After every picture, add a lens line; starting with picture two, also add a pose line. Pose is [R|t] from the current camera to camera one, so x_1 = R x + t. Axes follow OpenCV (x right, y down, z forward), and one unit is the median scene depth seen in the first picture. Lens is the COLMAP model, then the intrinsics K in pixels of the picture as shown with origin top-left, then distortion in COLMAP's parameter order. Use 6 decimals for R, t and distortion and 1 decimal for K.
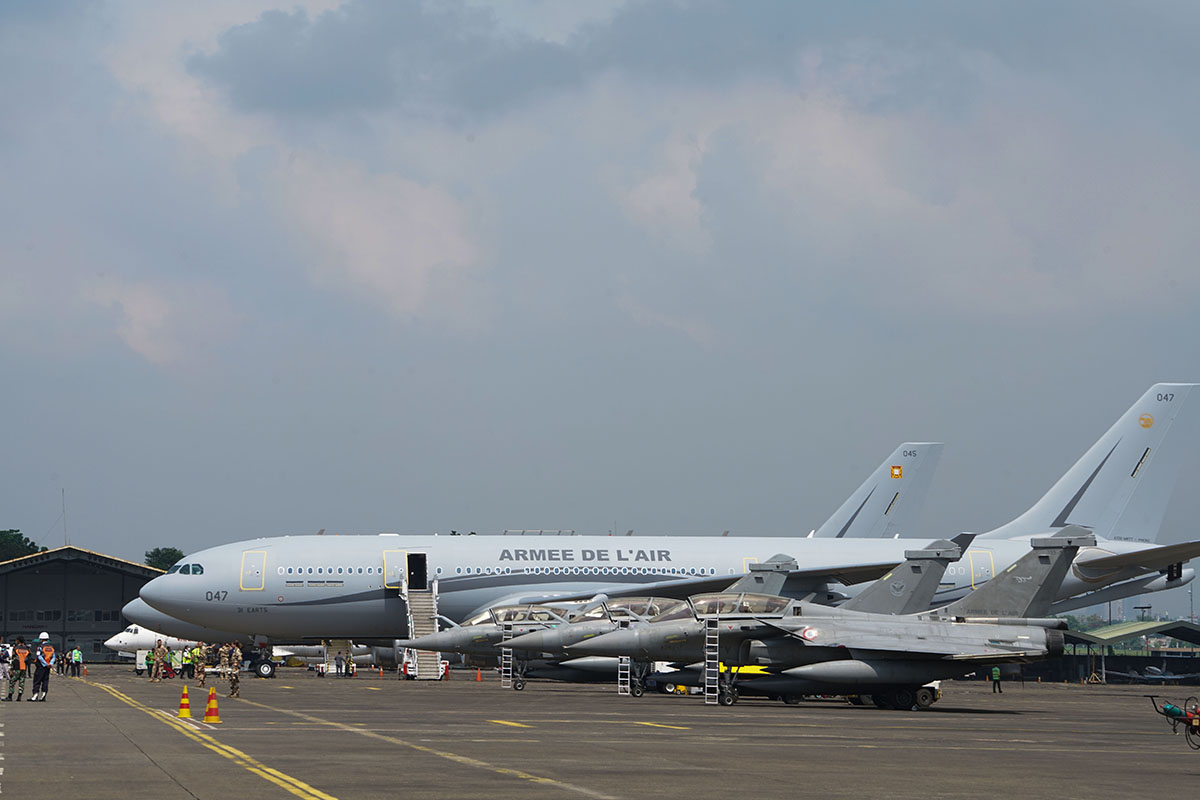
lens RADIAL K [[4547.2, 0, 600.3], [0, 4547.2, 399.8], [0, 0, 1]] dist [0.702576, 0.000000]
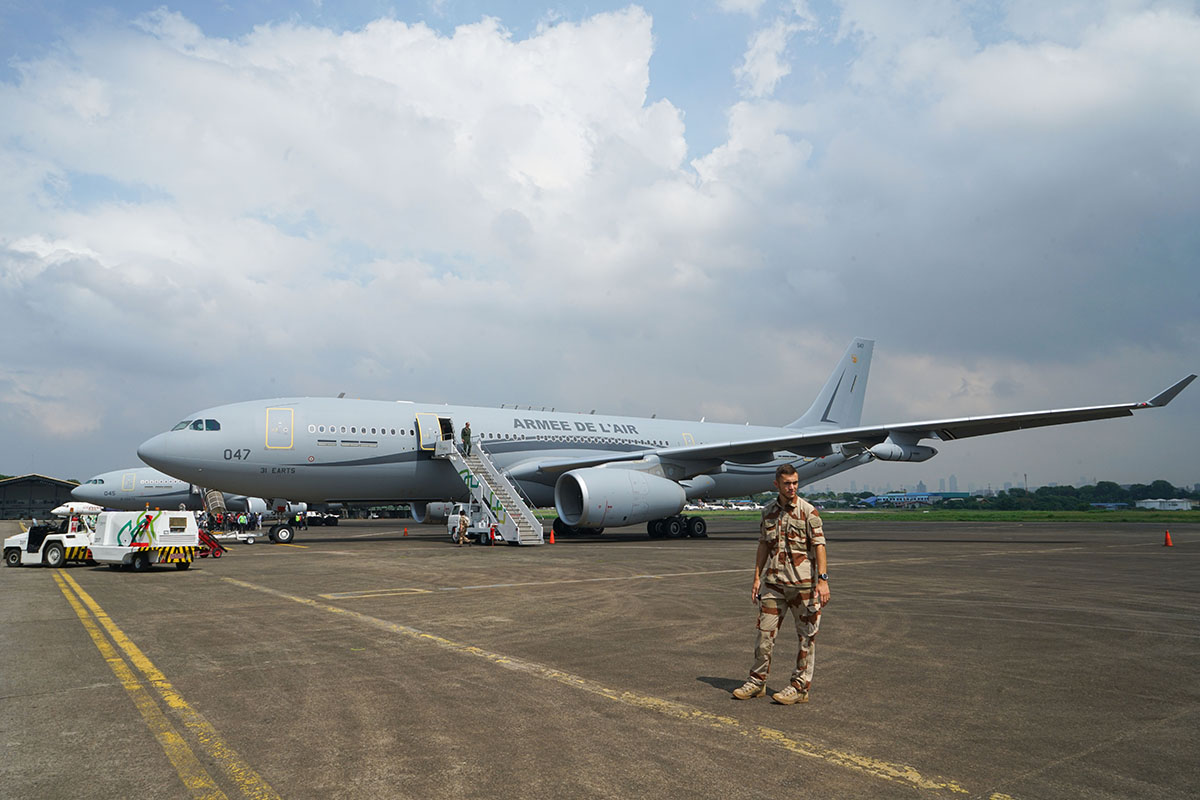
lens RADIAL K [[810.8, 0, 602.3], [0, 810.8, 402.0], [0, 0, 1]] dist [-0.008023, -0.001270]
pose [[0.878496, 0.045058, 0.475621, -0.096330], [-0.008707, 0.996887, -0.078359, 0.044178], [-0.477671, 0.064697, 0.876153, 0.820200]]
